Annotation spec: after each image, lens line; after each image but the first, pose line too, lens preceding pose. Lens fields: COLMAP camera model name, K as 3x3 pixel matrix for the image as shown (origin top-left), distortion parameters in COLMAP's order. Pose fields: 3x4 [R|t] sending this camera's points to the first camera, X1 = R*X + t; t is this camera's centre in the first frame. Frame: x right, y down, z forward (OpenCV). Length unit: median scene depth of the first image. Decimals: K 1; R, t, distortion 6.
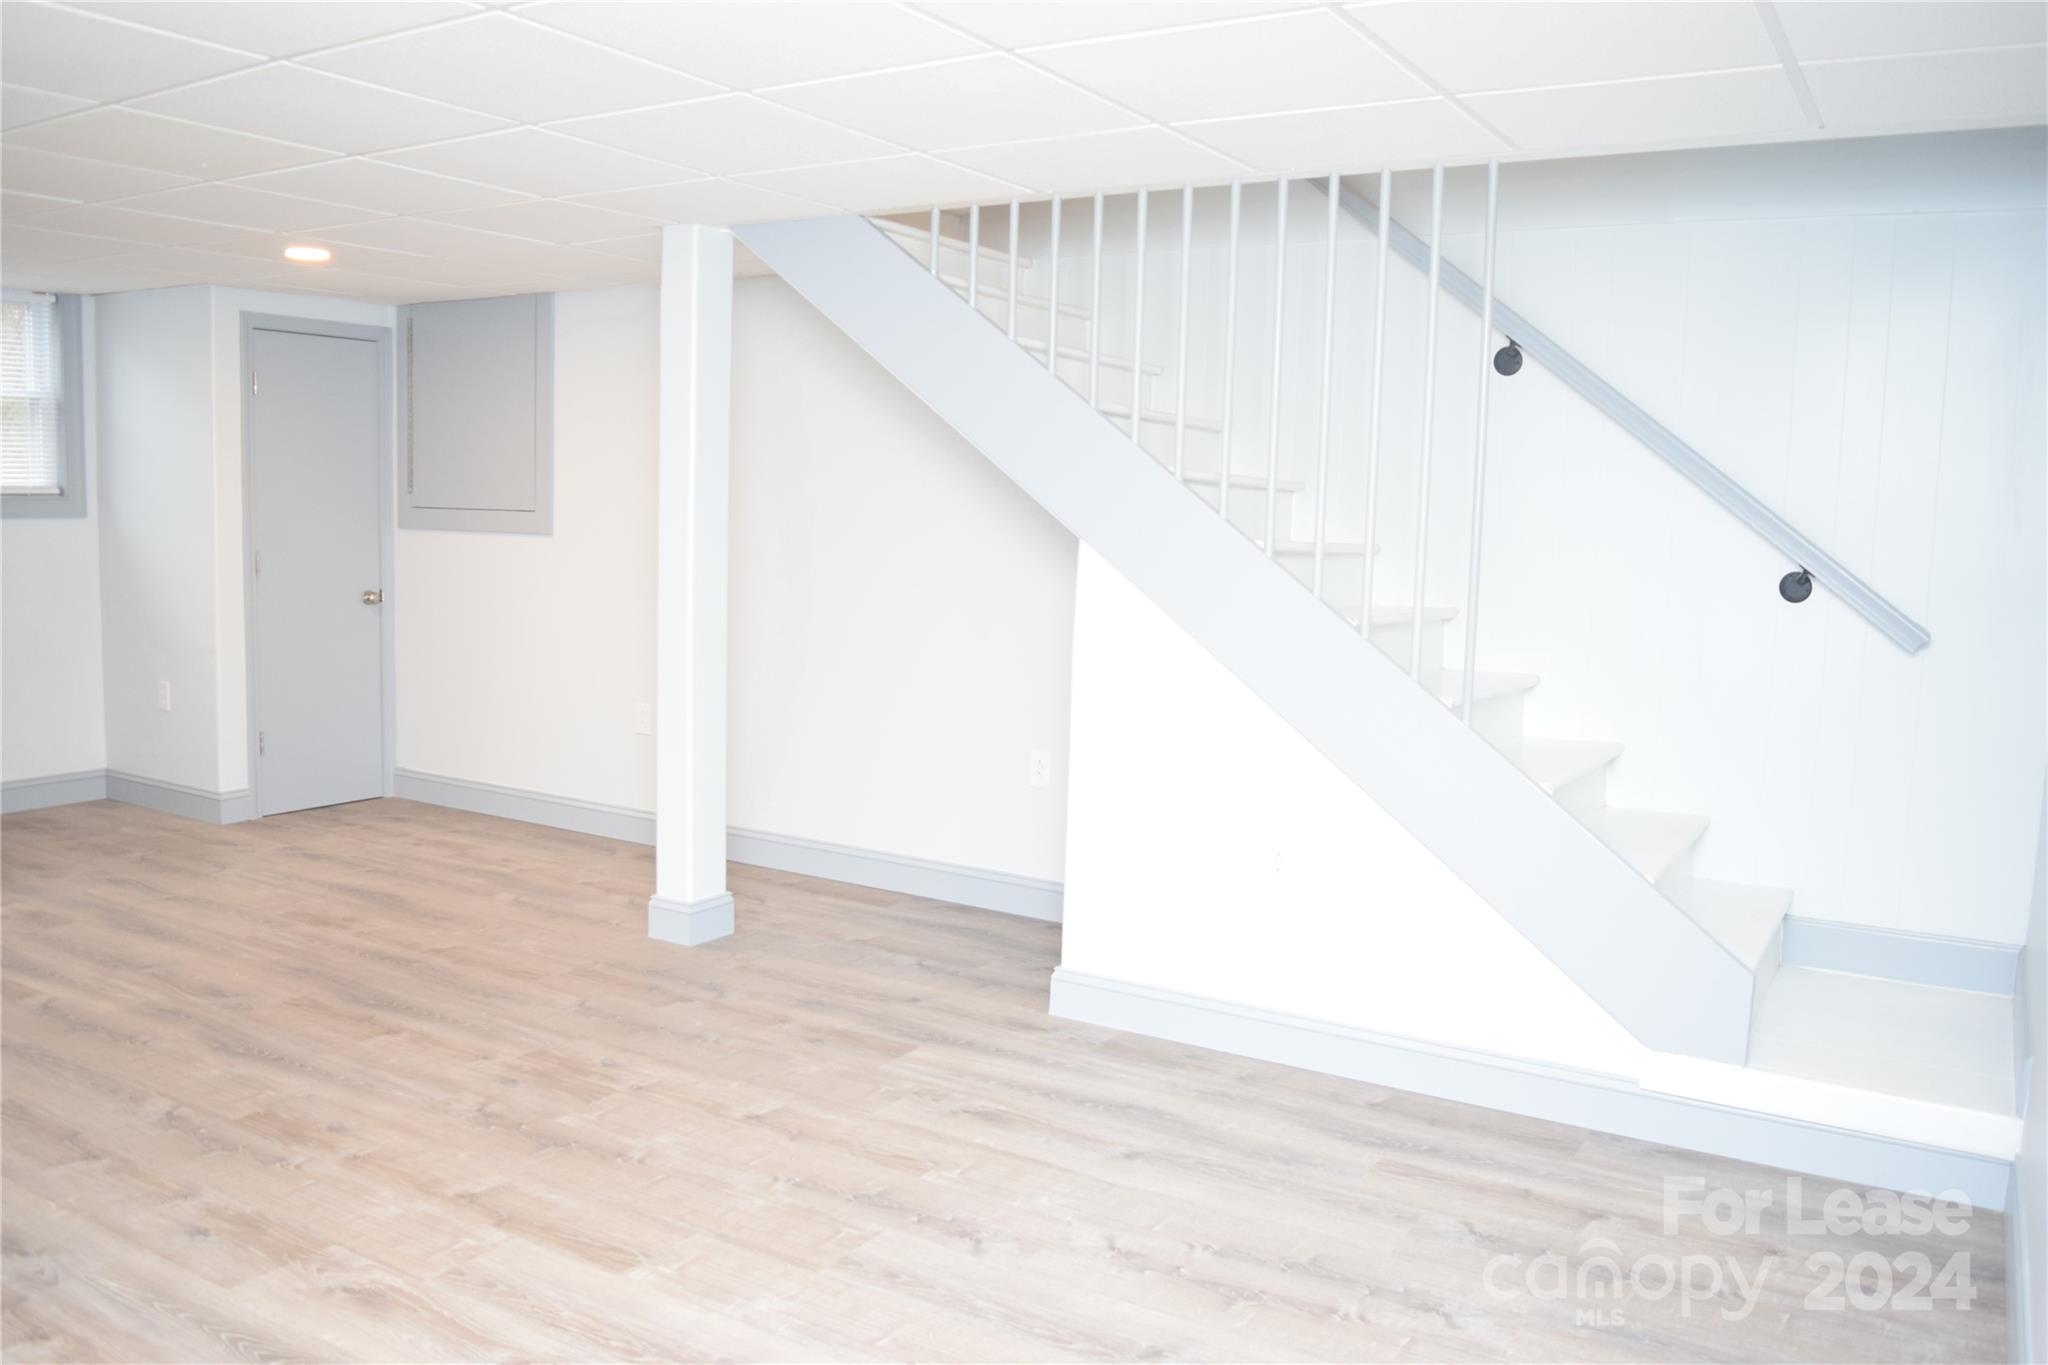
lens RADIAL K [[1611.8, 0, 1024.0], [0, 1611.8, 682.5], [0, 0, 1]] dist [-0.089562, 0.012174]
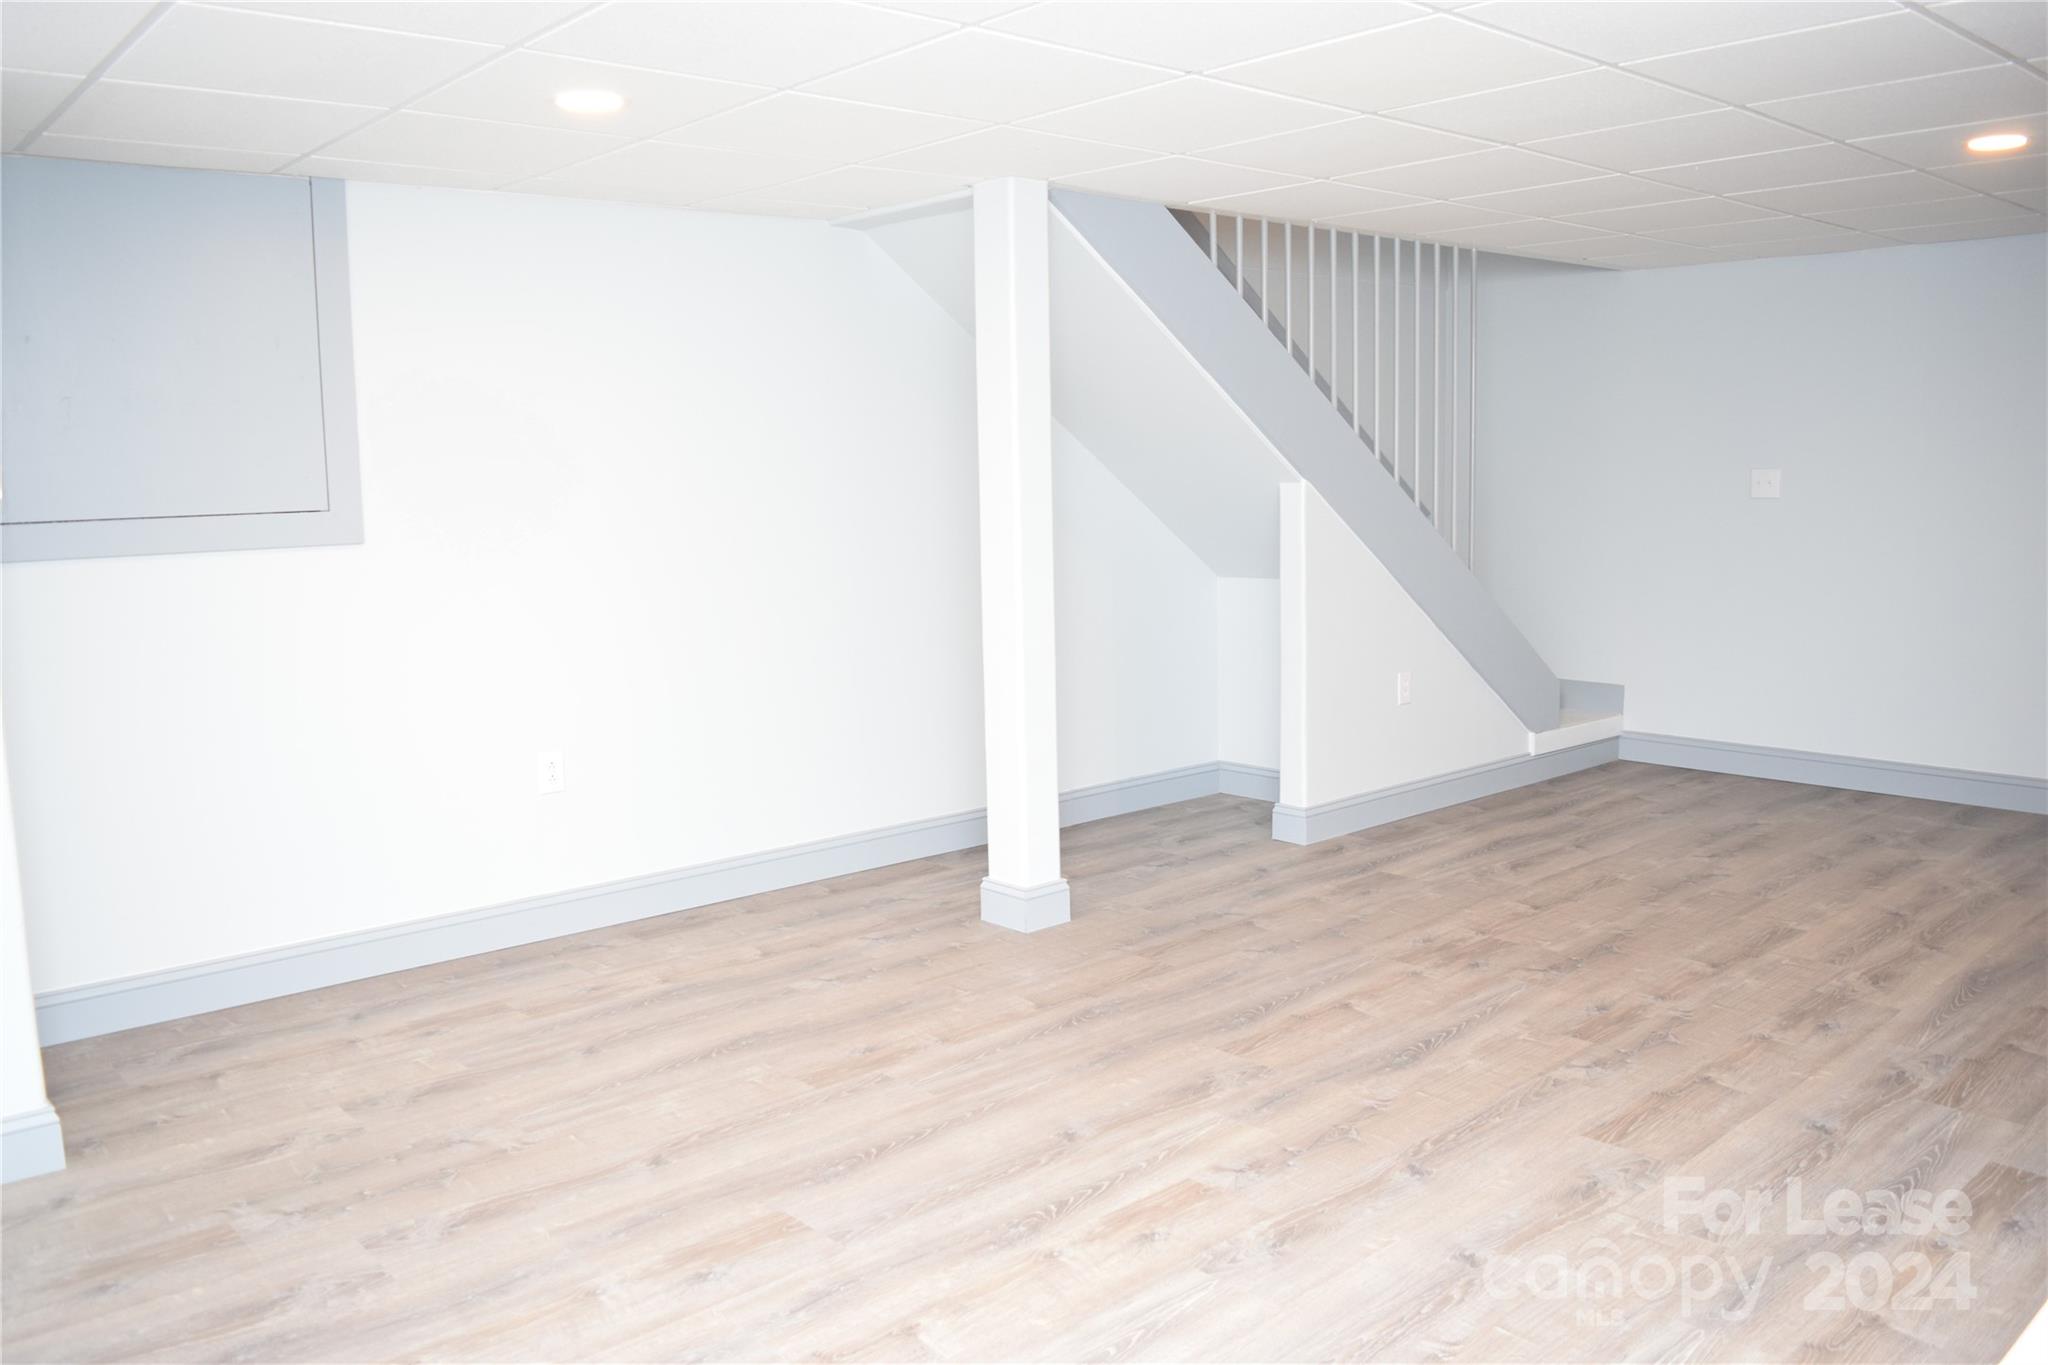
lens RADIAL K [[1611.8, 0, 1024.0], [0, 1611.8, 682.5], [0, 0, 1]] dist [-0.089562, 0.012174]
pose [[0.284320, -0.159232, 0.945414, -1.383352], [0.134145, 0.983018, 0.125224, -0.131099], [-0.949298, 0.091219, 0.300852, 0.880134]]
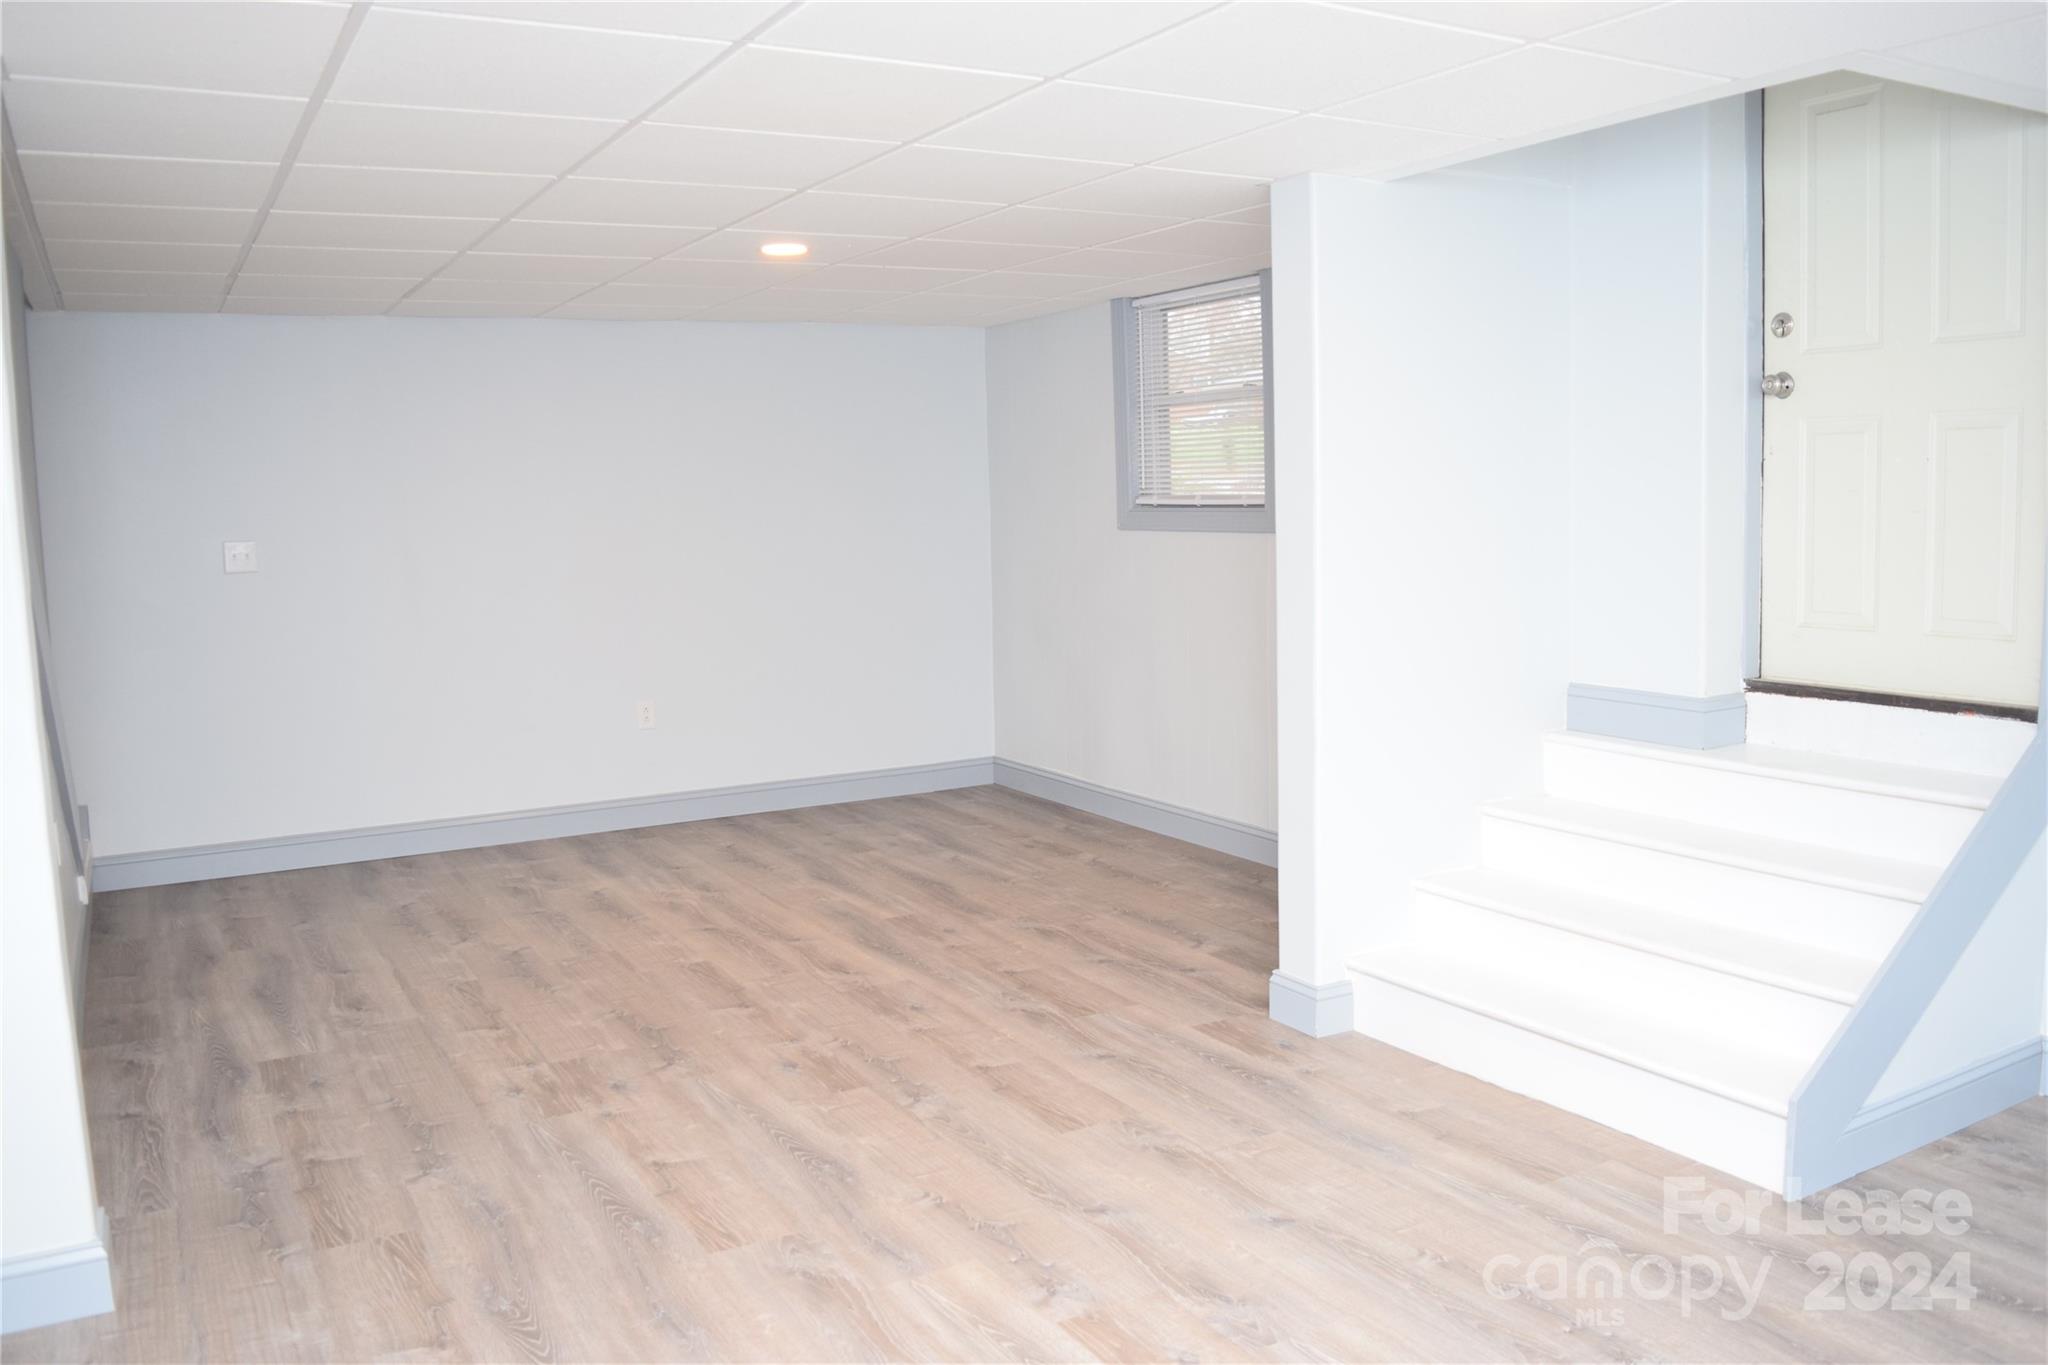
lens RADIAL K [[1611.8, 0, 1024.0], [0, 1611.8, 682.5], [0, 0, 1]] dist [-0.089562, 0.012174]
pose [[-0.878121, -0.061052, 0.474528, -0.961728], [0.054209, 0.972742, 0.225465, -0.208317], [-0.475358, 0.223709, -0.850875, 1.583077]]
